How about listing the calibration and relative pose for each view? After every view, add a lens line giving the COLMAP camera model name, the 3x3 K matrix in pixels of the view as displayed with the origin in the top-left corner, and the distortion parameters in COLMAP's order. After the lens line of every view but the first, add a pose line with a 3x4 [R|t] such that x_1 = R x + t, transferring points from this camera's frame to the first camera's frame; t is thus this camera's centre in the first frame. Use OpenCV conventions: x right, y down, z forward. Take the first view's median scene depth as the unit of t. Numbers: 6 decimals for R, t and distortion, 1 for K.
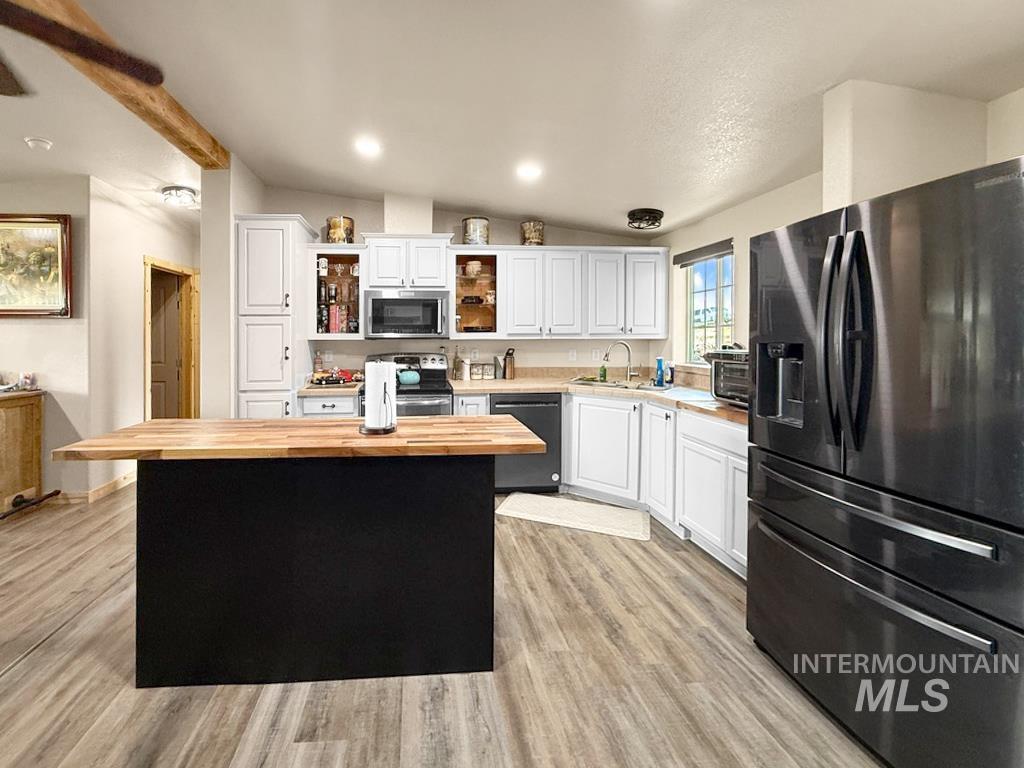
lens RADIAL K [[440.7, 0, 453.1], [0, 440.7, 340.1], [0, 0, 1]] dist [-0.001183, 0.000099]
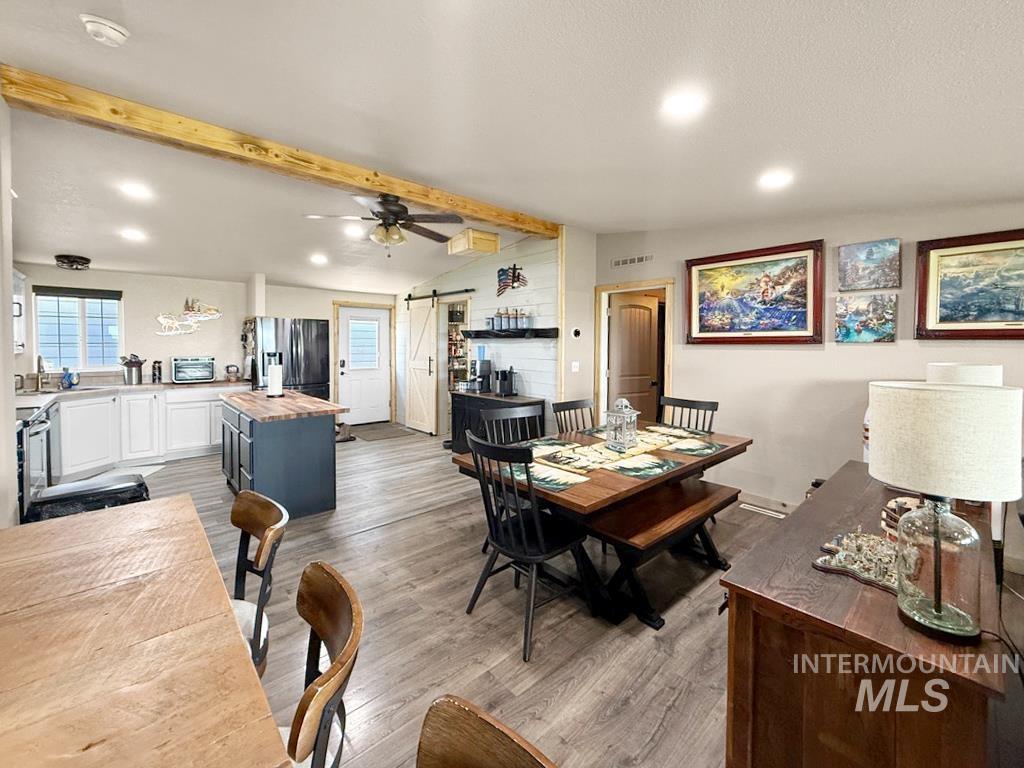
lens RADIAL K [[414.4, 0, 500.7], [0, 414.4, 352.4], [0, 0, 1]] dist [0.003136, 0.000314]
pose [[-0.608892, -0.019077, 0.793024, -1.252163], [0.000958, 0.999692, 0.024784, -0.031592], [-0.793252, 0.015850, -0.608686, 0.694862]]
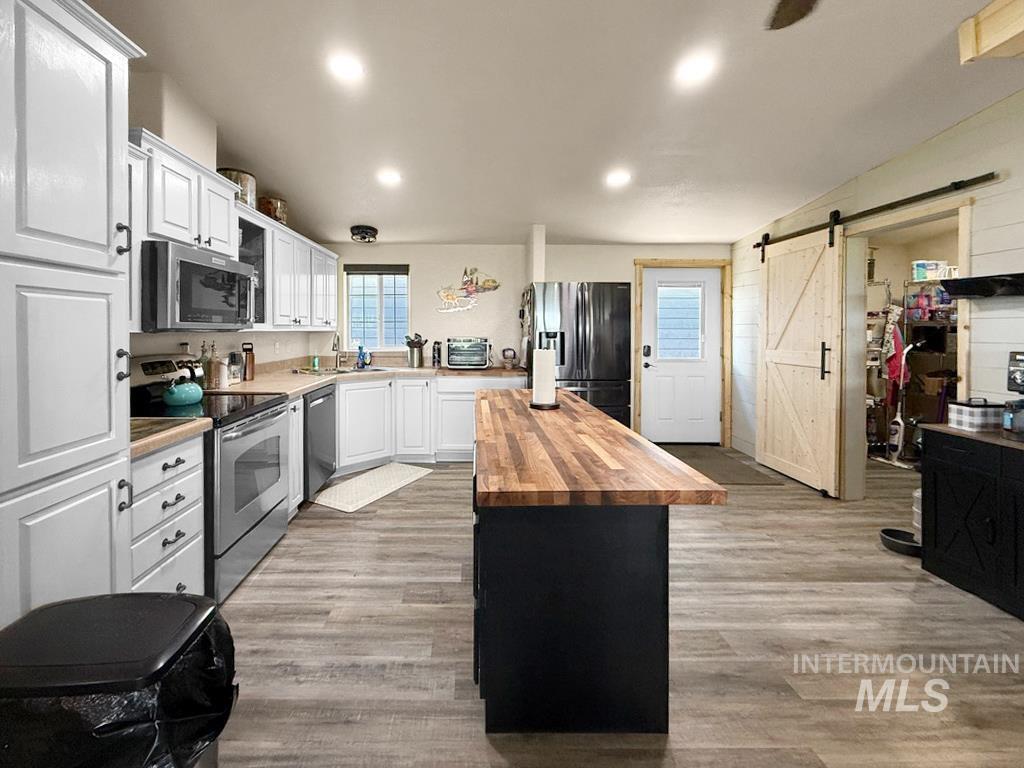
lens RADIAL K [[416.7, 0, 476.4], [0, 416.7, 333.9], [0, 0, 1]] dist [-0.000856, -0.000015]
pose [[0.065781, -0.007926, 0.997803, -0.669589], [0.004957, 0.999959, 0.007616, -0.001062], [-0.997822, 0.004445, 0.065818, 0.567225]]
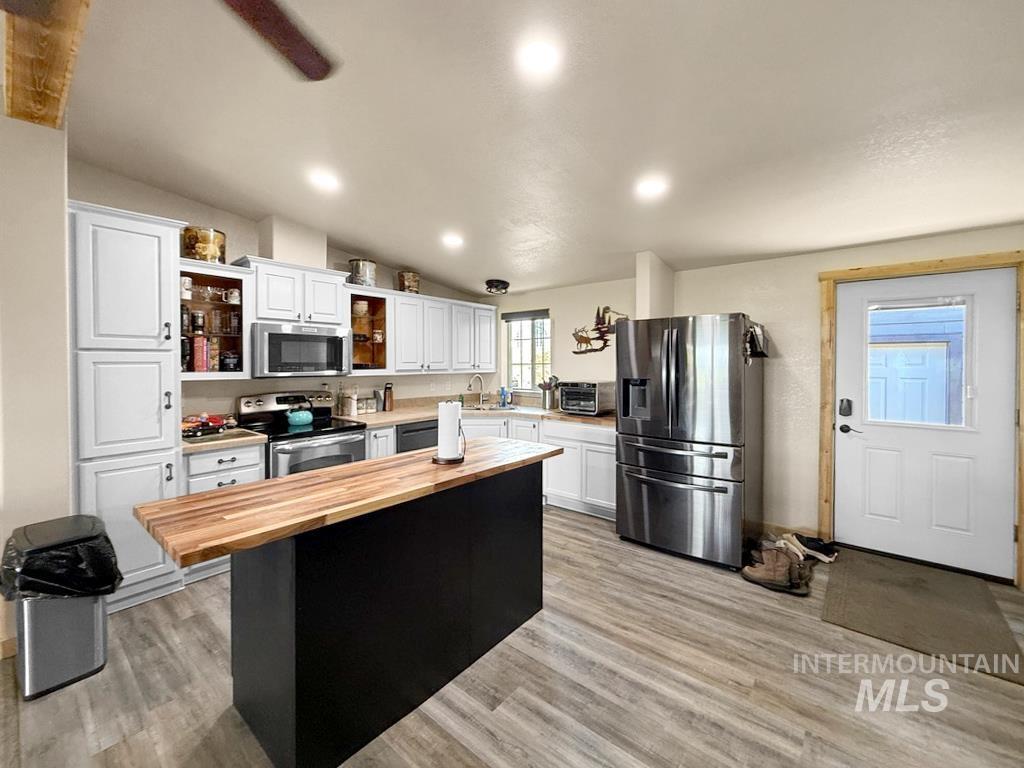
lens RADIAL K [[414.5, 0, 525.1], [0, 414.5, 367.5], [0, 0, 1]] dist [-0.000161, -0.000054]
pose [[0.677206, -0.006401, 0.735765, -0.434449], [0.004760, 0.999979, 0.004318, -0.024344], [-0.735778, 0.000578, 0.677223, 0.050857]]
